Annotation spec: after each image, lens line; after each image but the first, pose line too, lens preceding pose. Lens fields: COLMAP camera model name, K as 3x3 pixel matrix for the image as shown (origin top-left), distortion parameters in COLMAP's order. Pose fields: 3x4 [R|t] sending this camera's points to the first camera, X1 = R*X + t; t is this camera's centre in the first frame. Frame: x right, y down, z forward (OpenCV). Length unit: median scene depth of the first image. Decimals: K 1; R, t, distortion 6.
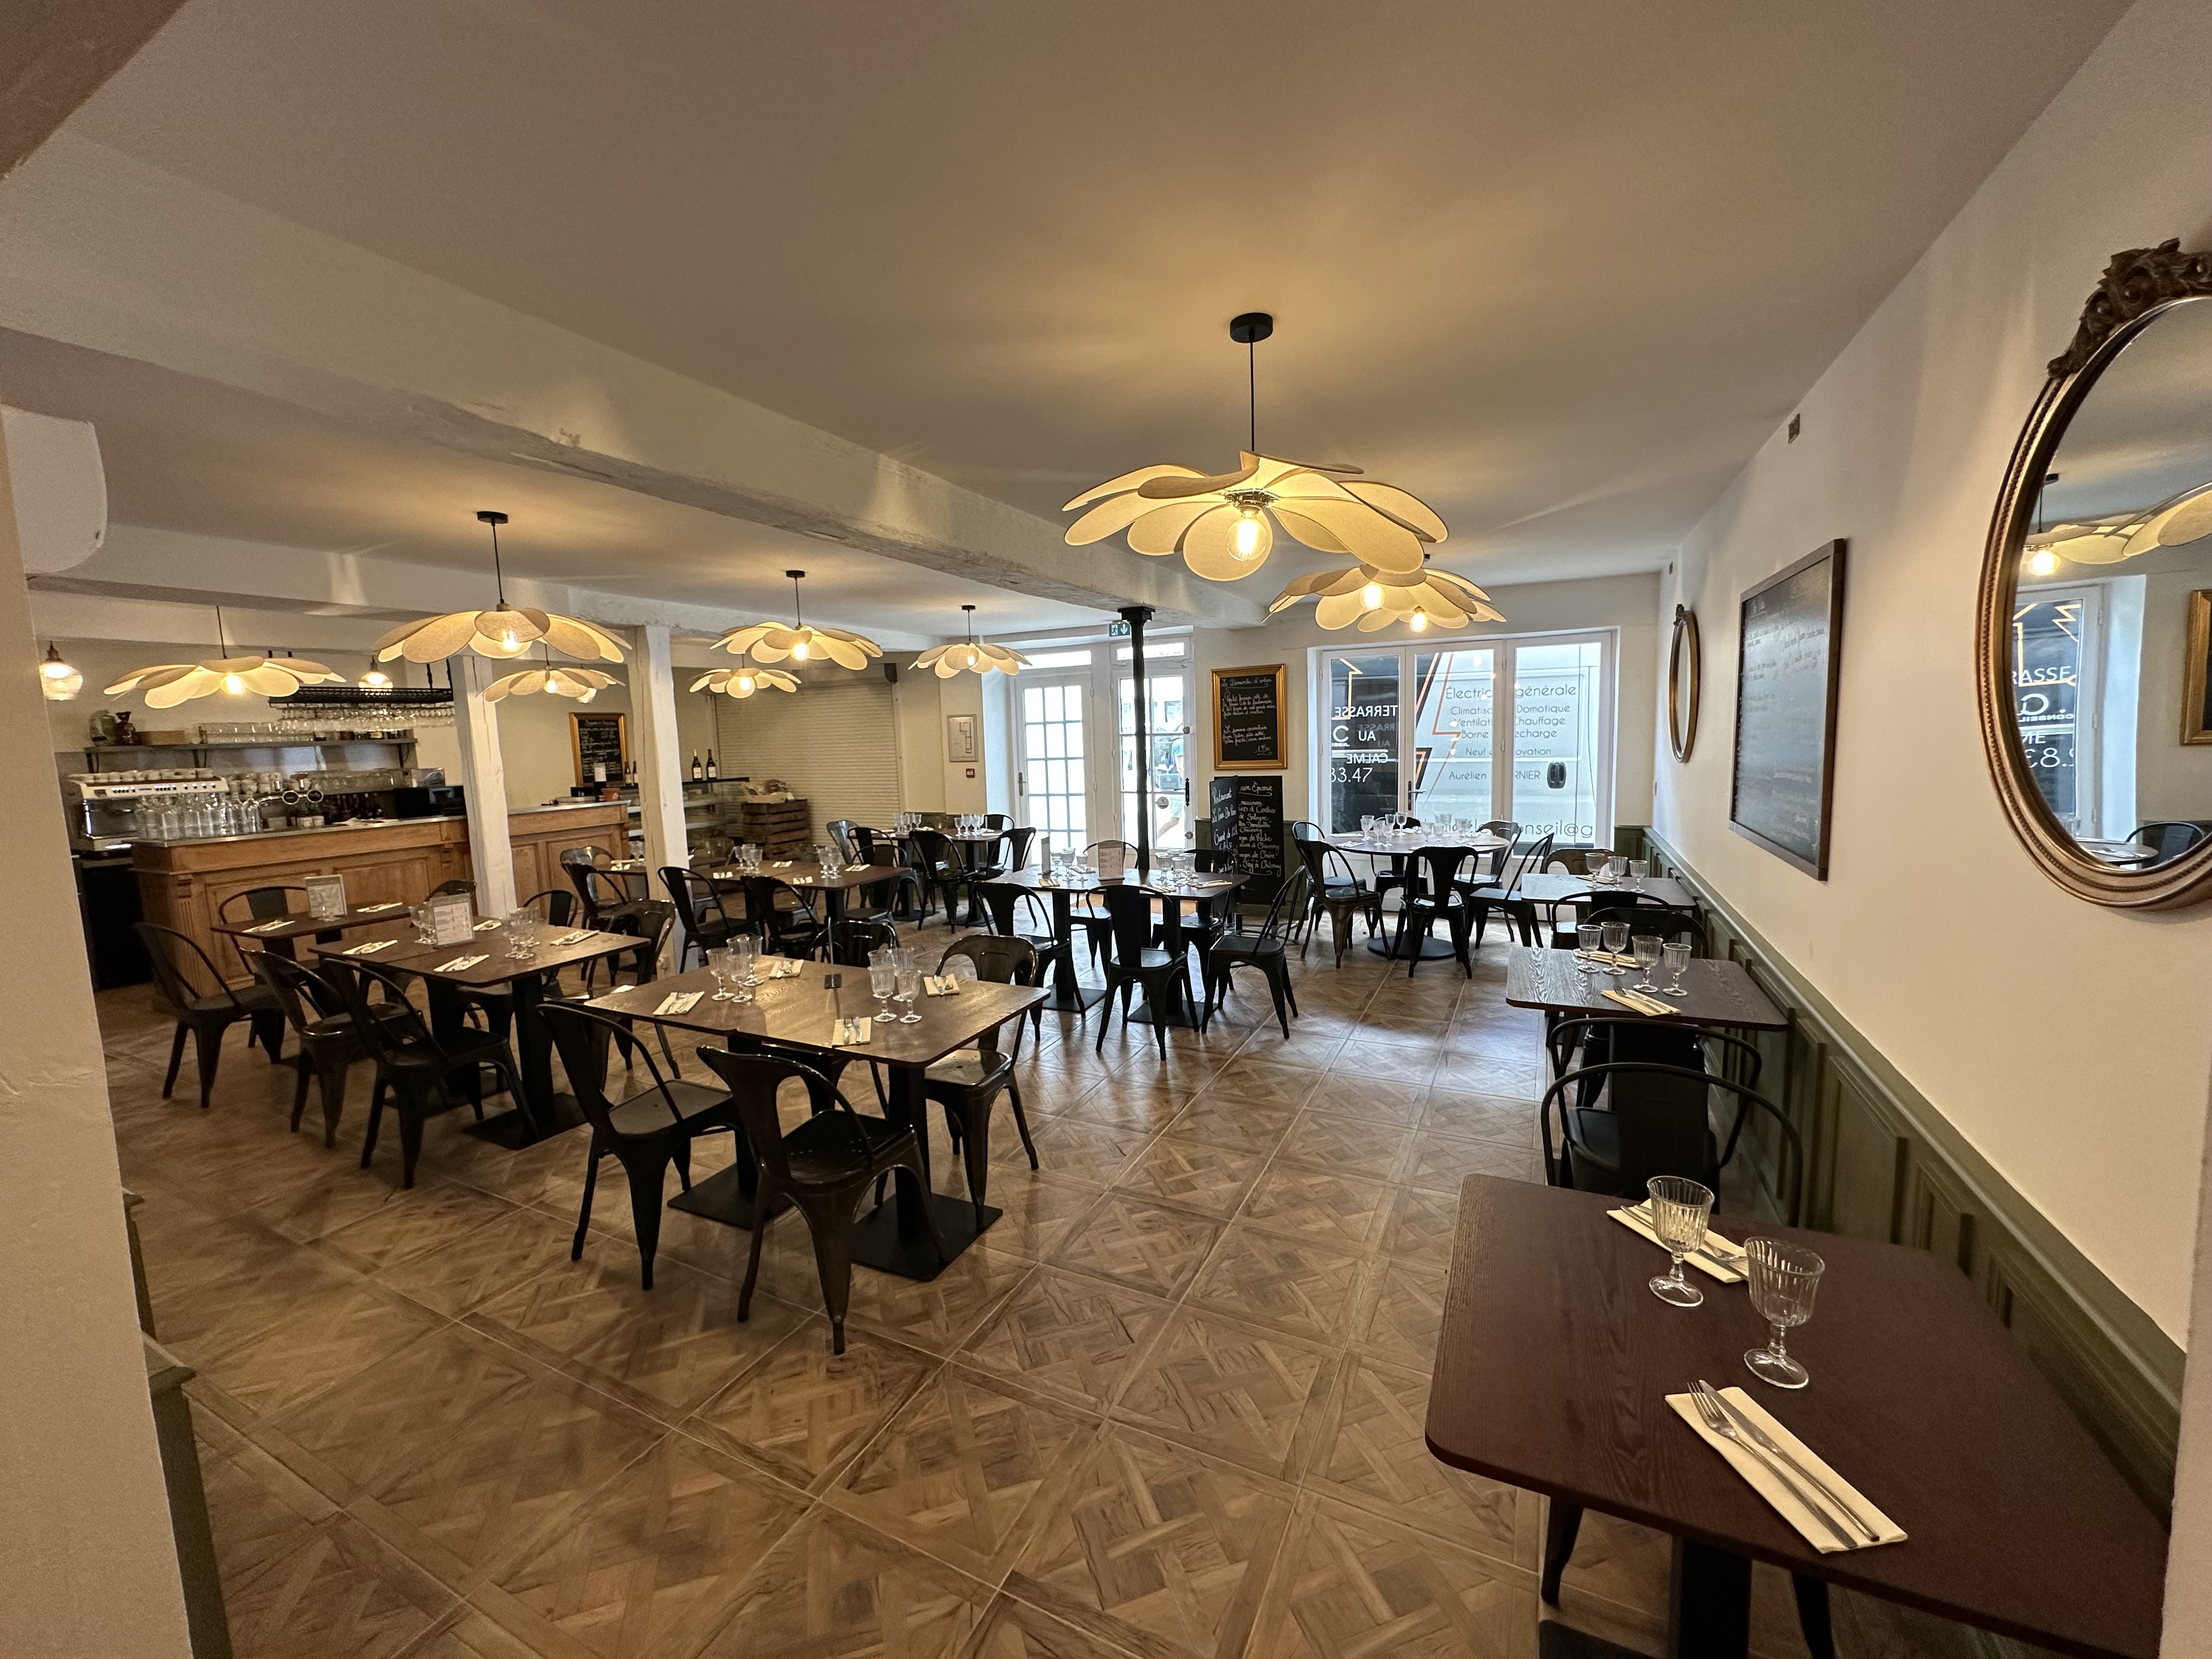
lens RADIAL K [[882.2, 0, 1105.3], [0, 882.2, 828.6], [0, 0, 1]] dist [-0.003102, 0.000158]
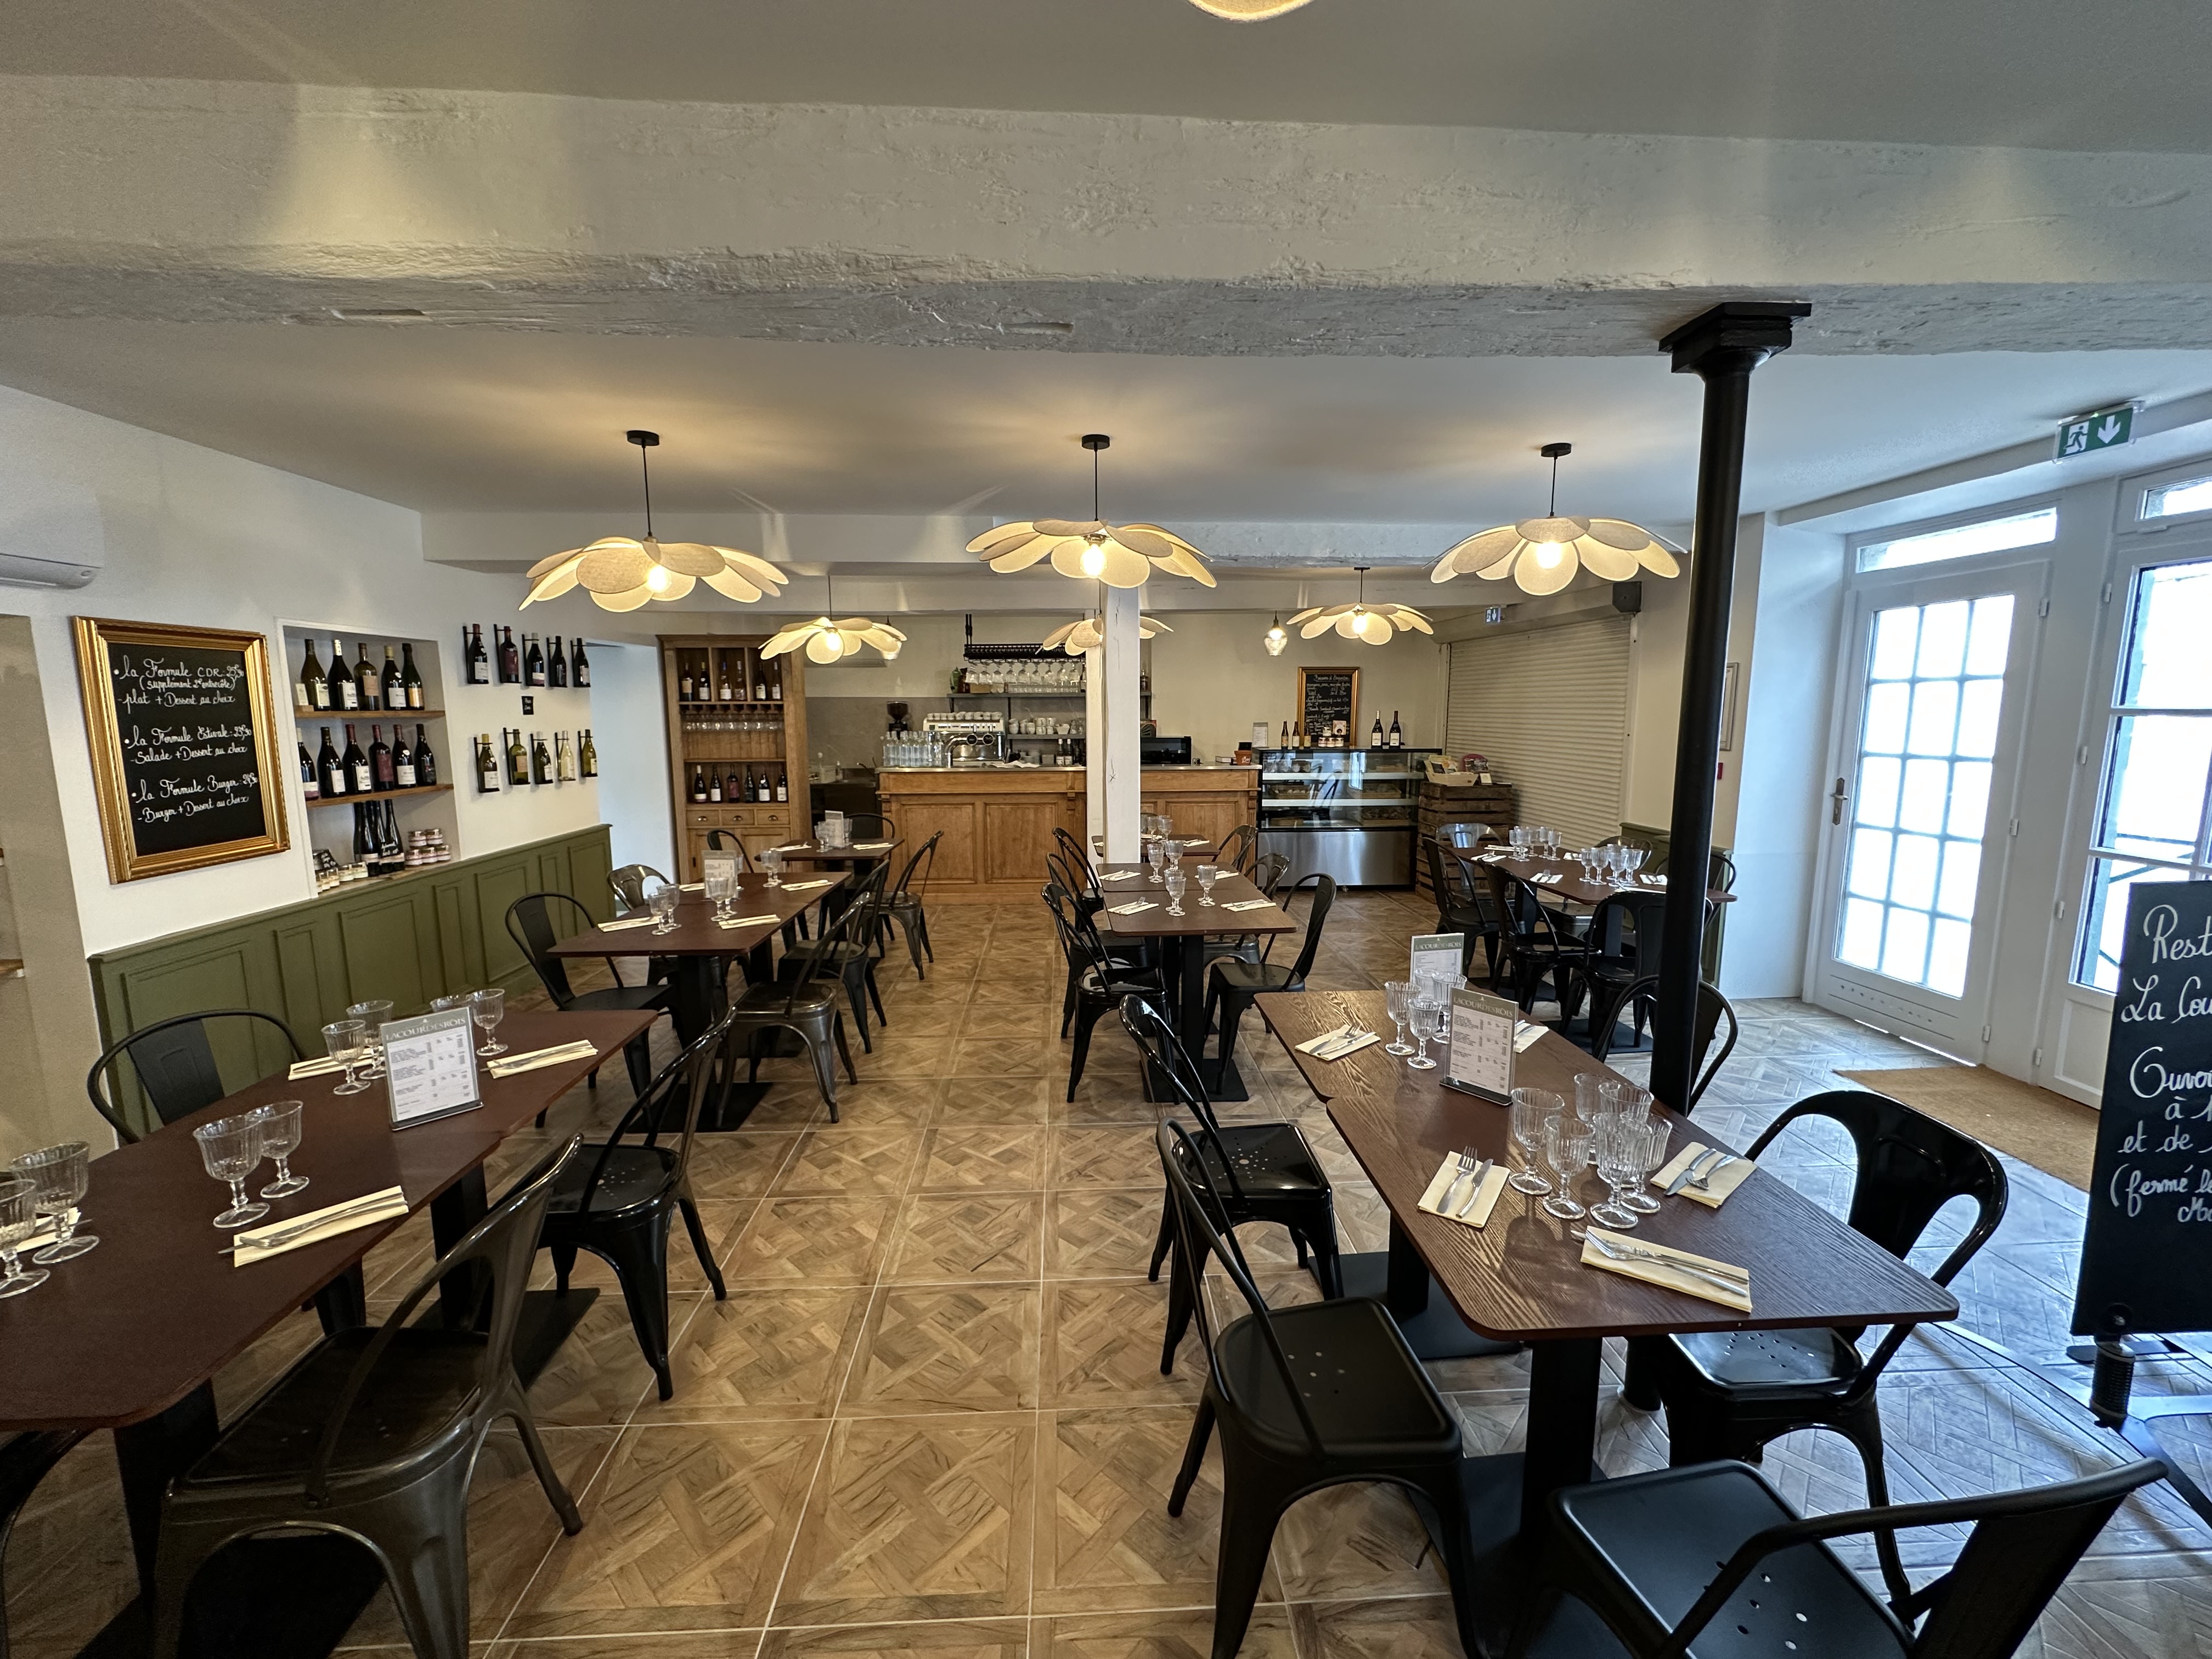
lens RADIAL K [[882.2, 0, 1102.3], [0, 882.2, 826.2], [0, 0, 1]] dist [-0.003102, 0.000158]
pose [[0.488062, 0.146507, -0.860425, 0.140178], [-0.107941, 0.988375, 0.107065, -0.046429], [0.866108, 0.040621, 0.498203, 0.396594]]
